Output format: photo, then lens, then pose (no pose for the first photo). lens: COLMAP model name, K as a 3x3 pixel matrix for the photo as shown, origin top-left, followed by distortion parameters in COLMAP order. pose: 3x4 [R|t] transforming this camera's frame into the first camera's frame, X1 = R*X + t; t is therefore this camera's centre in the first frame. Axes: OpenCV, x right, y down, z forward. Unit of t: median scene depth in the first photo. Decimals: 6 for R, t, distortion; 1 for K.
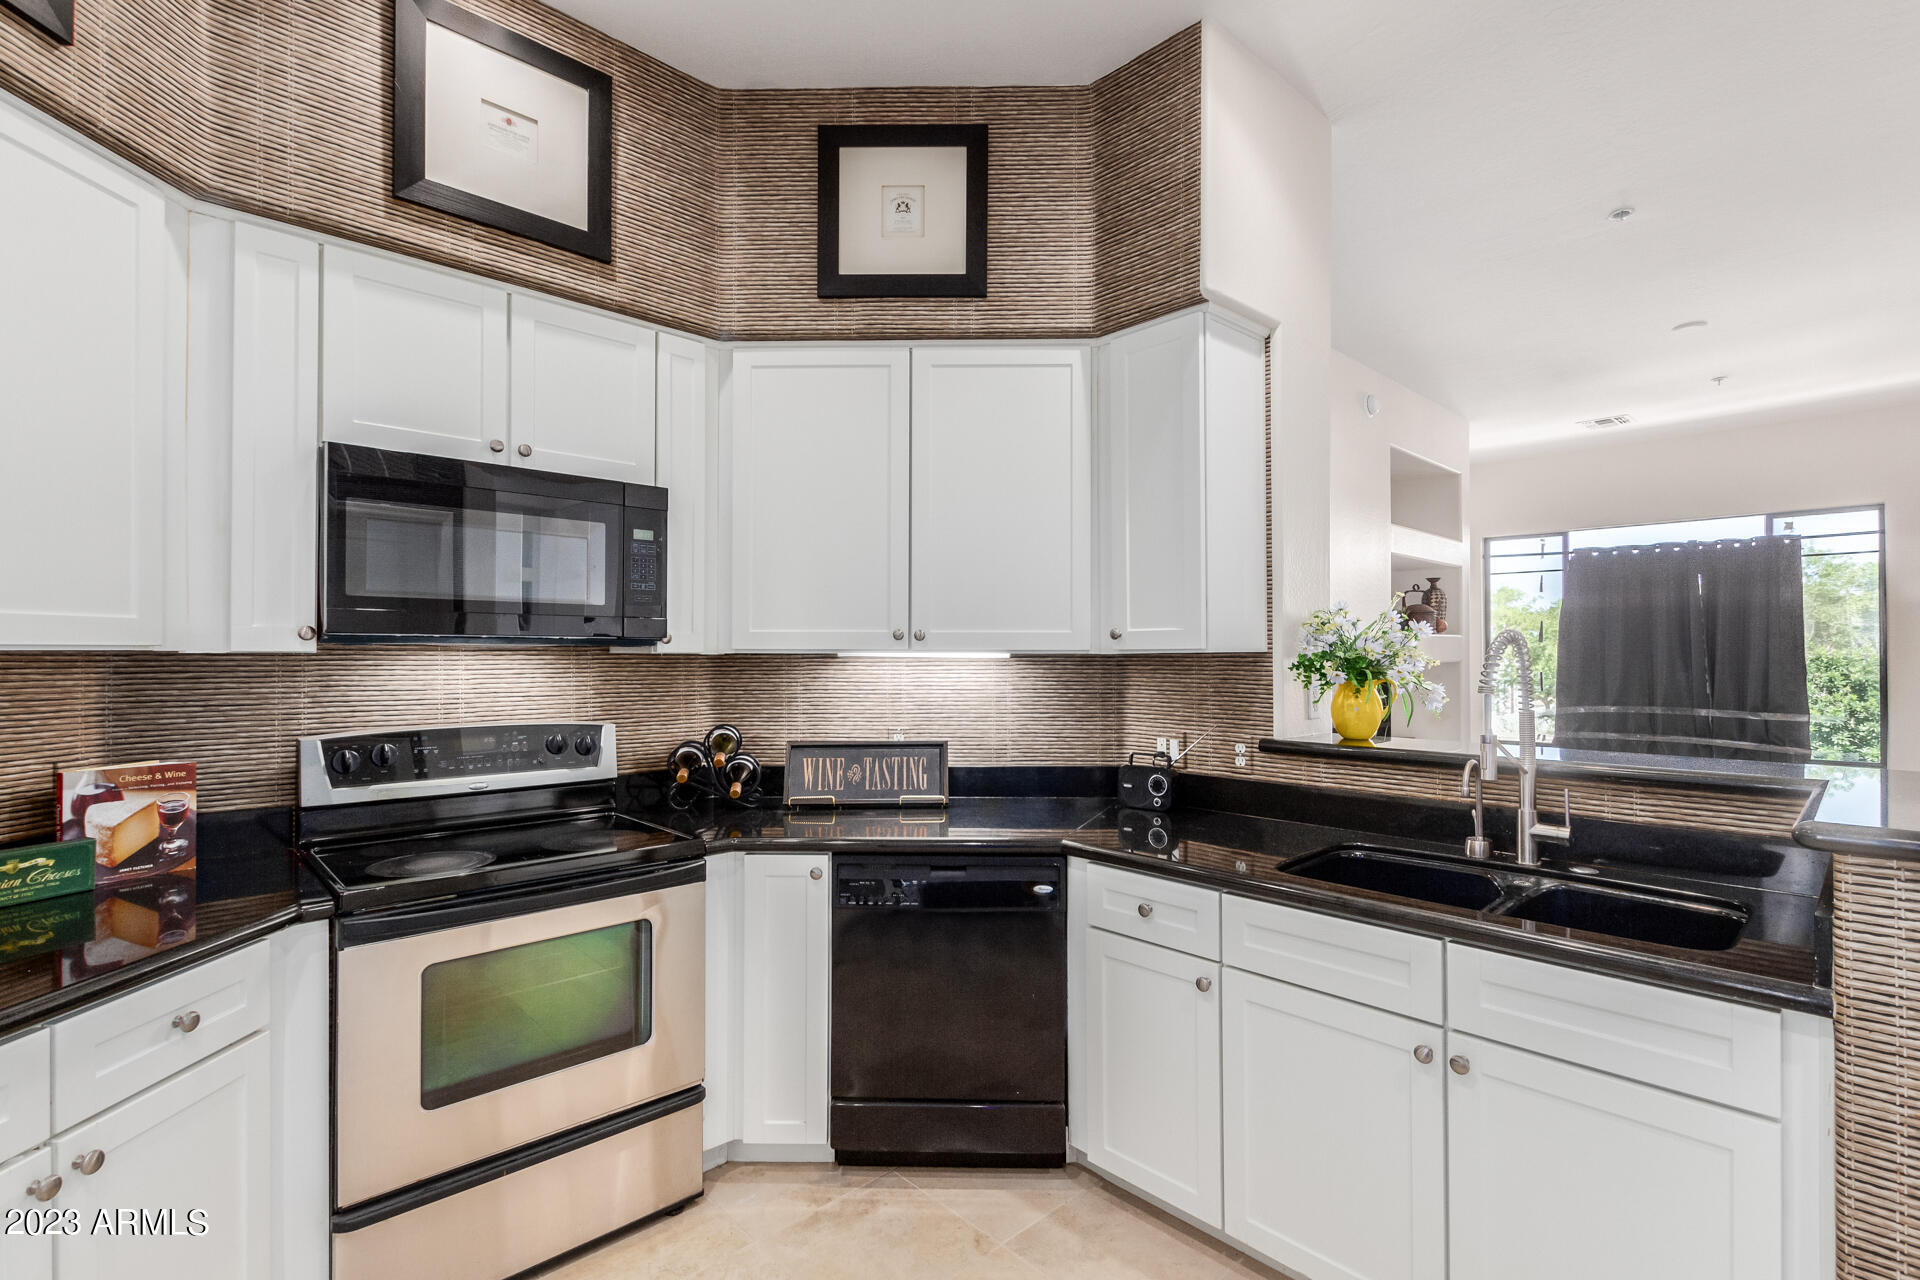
lens RADIAL K [[879.6, 0, 961.0], [0, 879.6, 652.7], [0, 0, 1]] dist [0.003786, -0.000719]
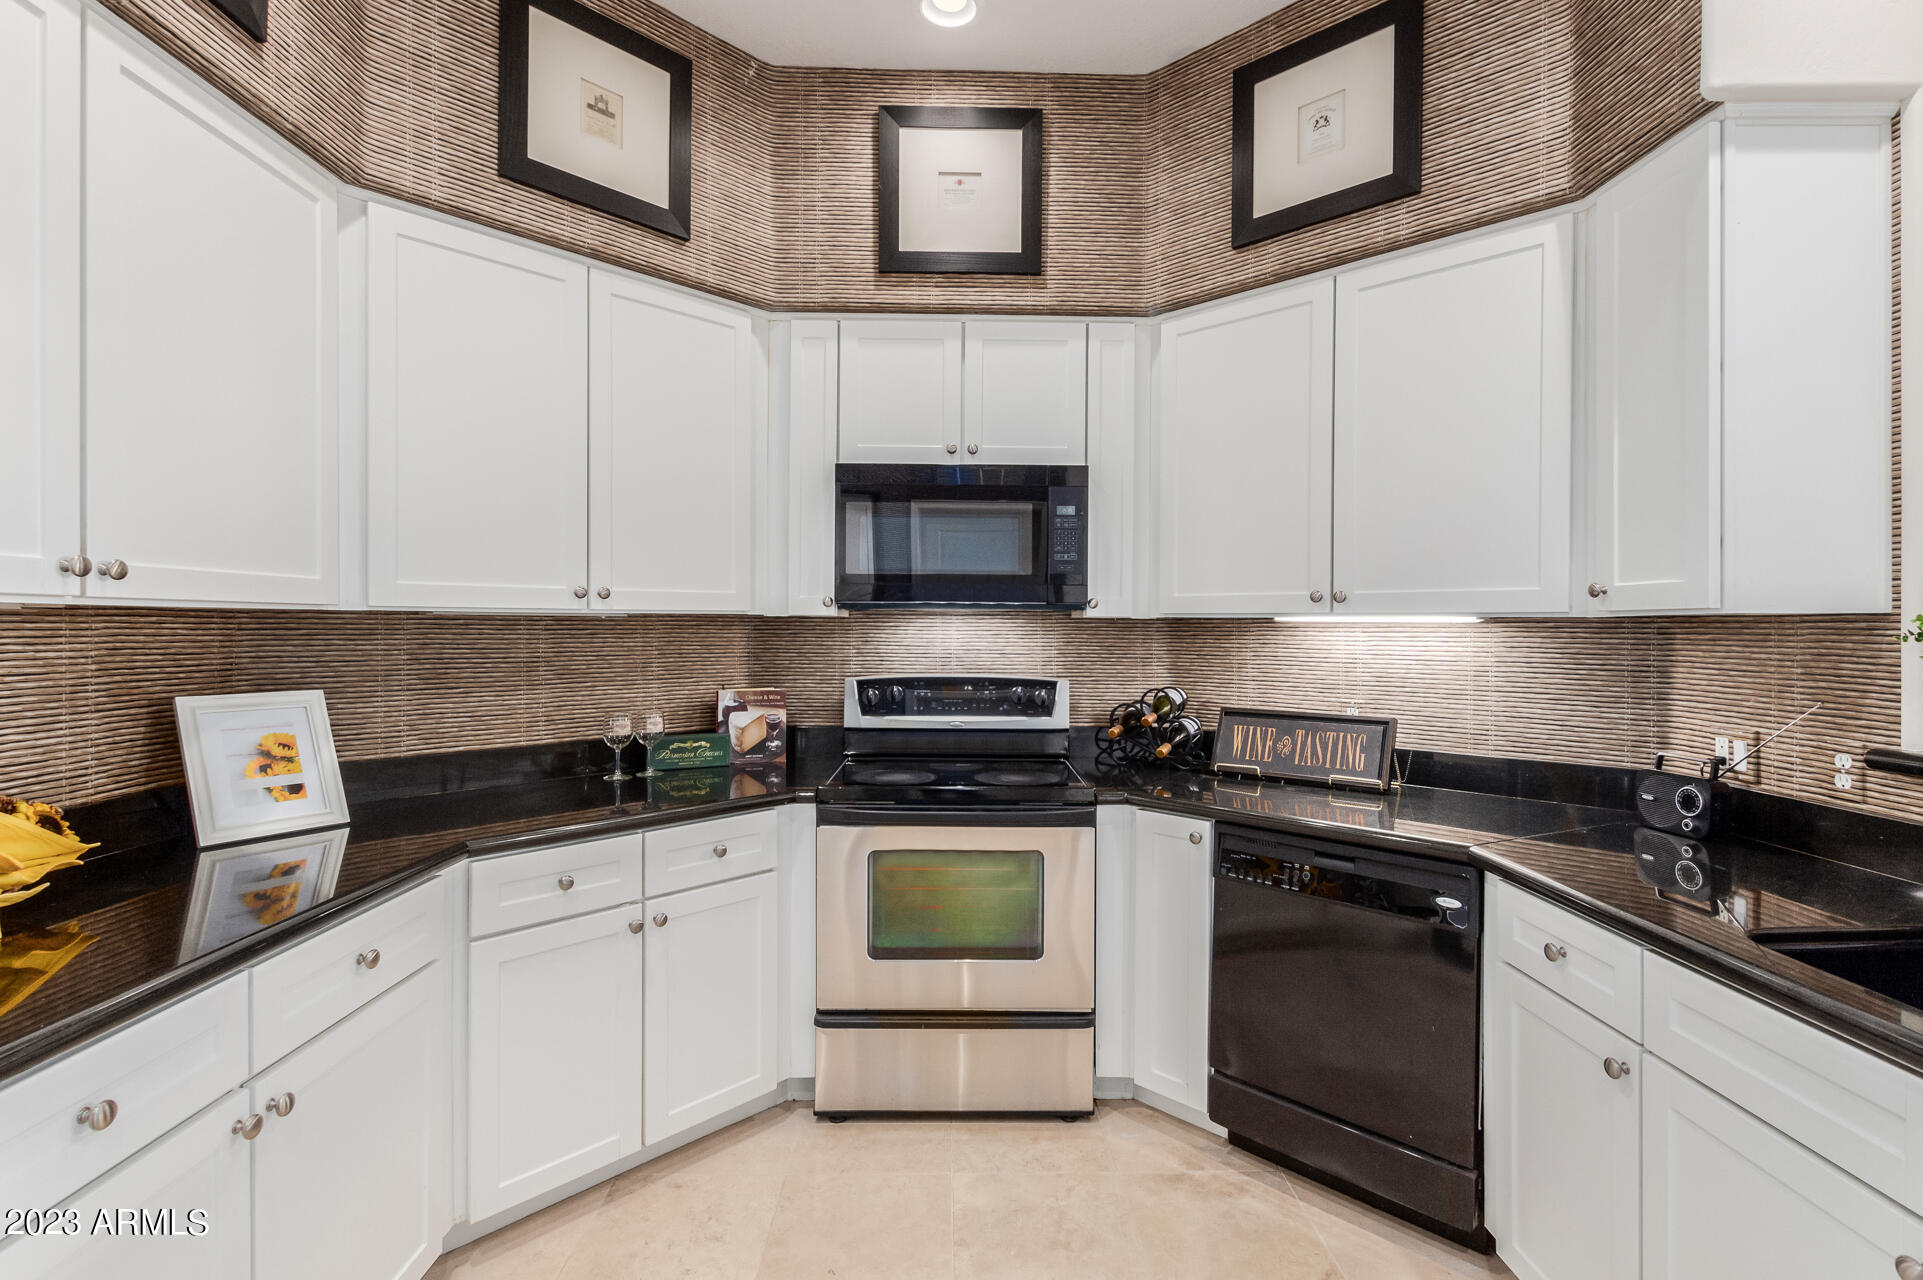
lens RADIAL K [[890.5, 0, 961.0], [0, 890.5, 632.4], [0, 0, 1]] dist [0.004873, -0.000939]
pose [[0.739129, 0.009206, -0.673501, 0.313246], [-0.002759, 0.999940, 0.010640, 0.008980], [0.673559, -0.006006, 0.739109, 0.079128]]
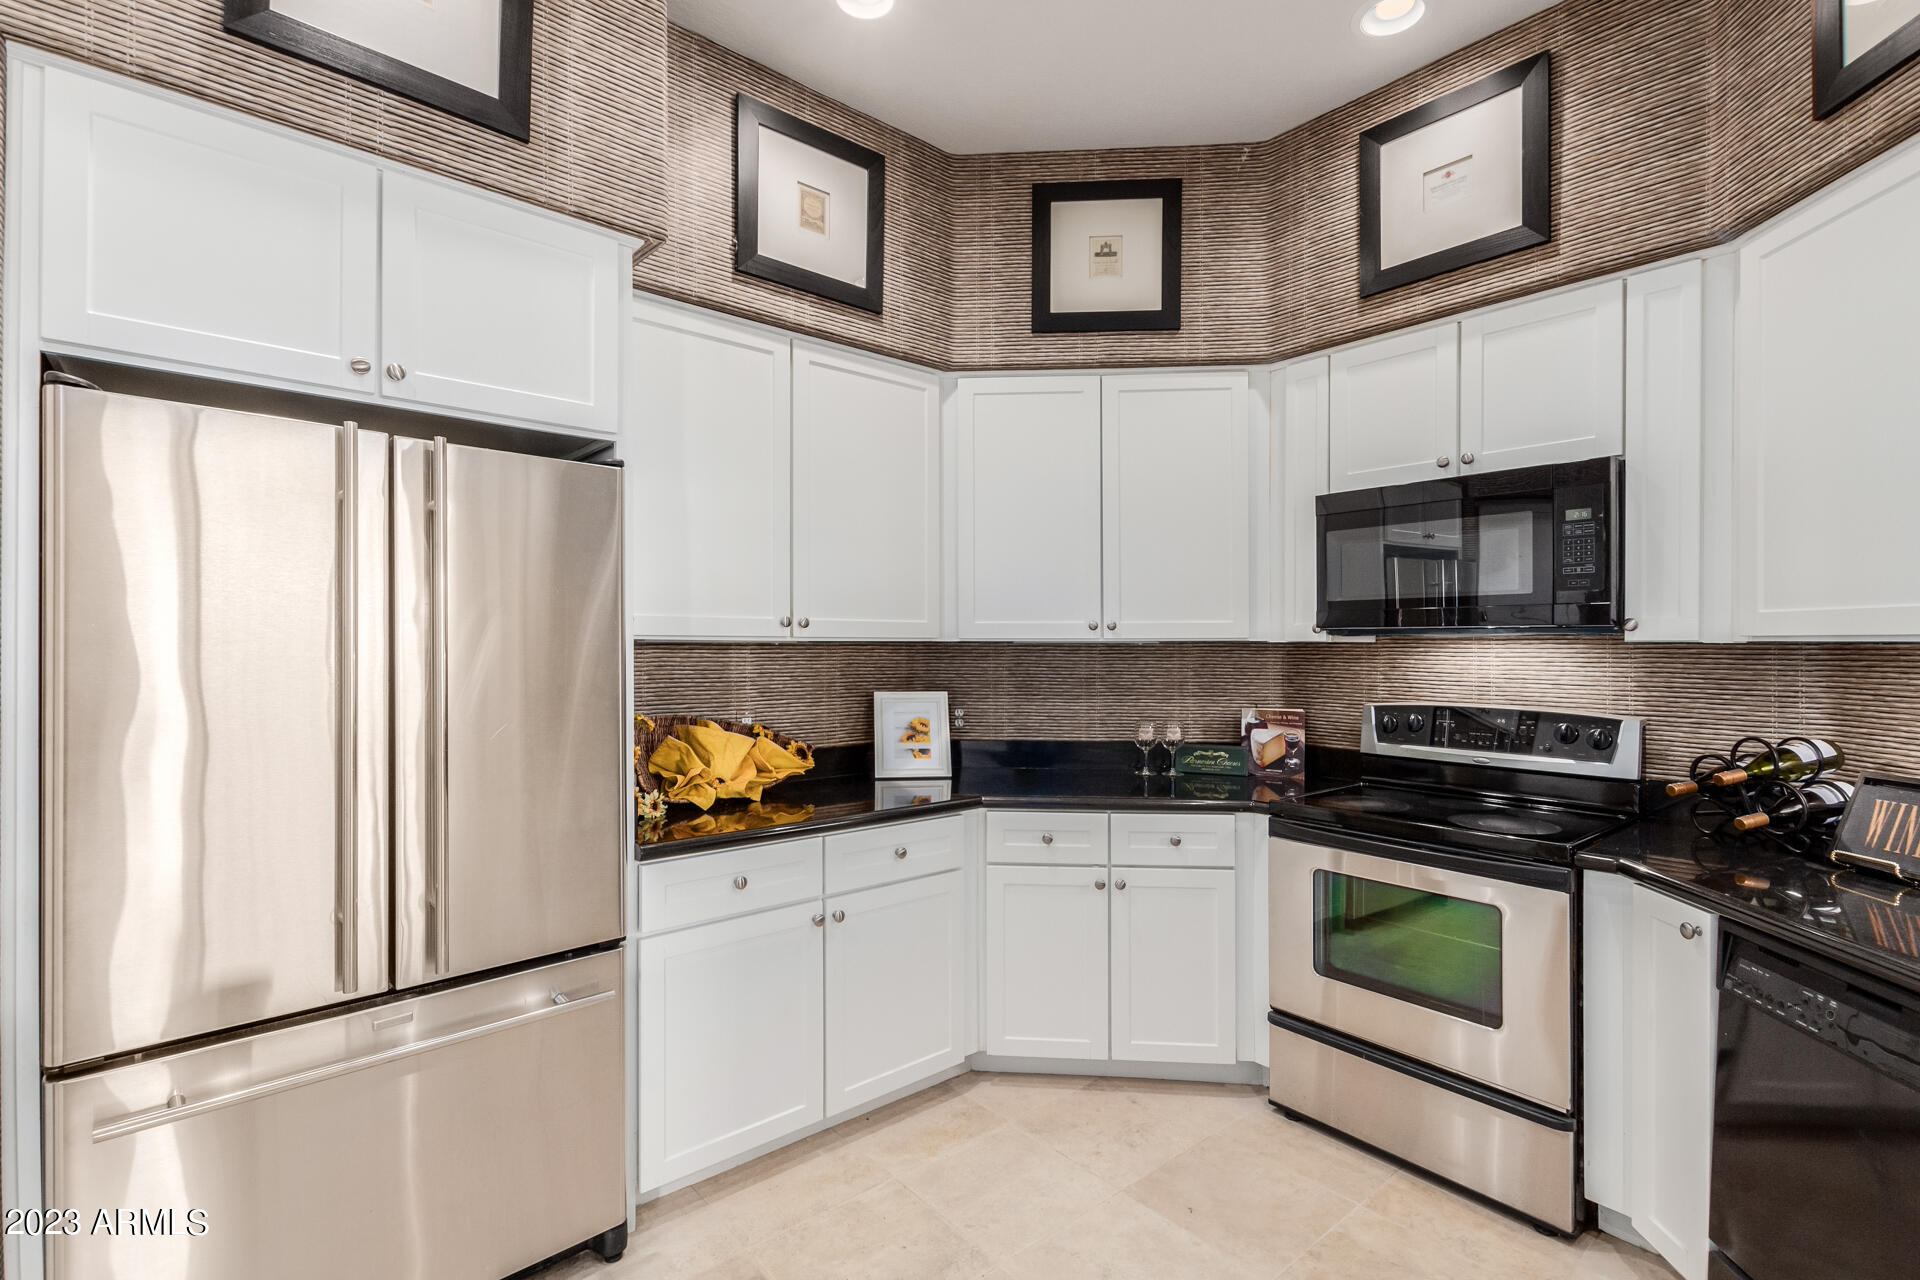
lens RADIAL K [[865.0, 0, 965.7], [0, 865.0, 650.9], [0, 0, 1]] dist [-0.000339, -0.000219]
pose [[-0.051708, 0.008397, -0.998627, 0.609964], [0.001538, 0.999964, 0.008329, 0.001760], [0.998661, -0.001105, -0.051719, 0.415919]]
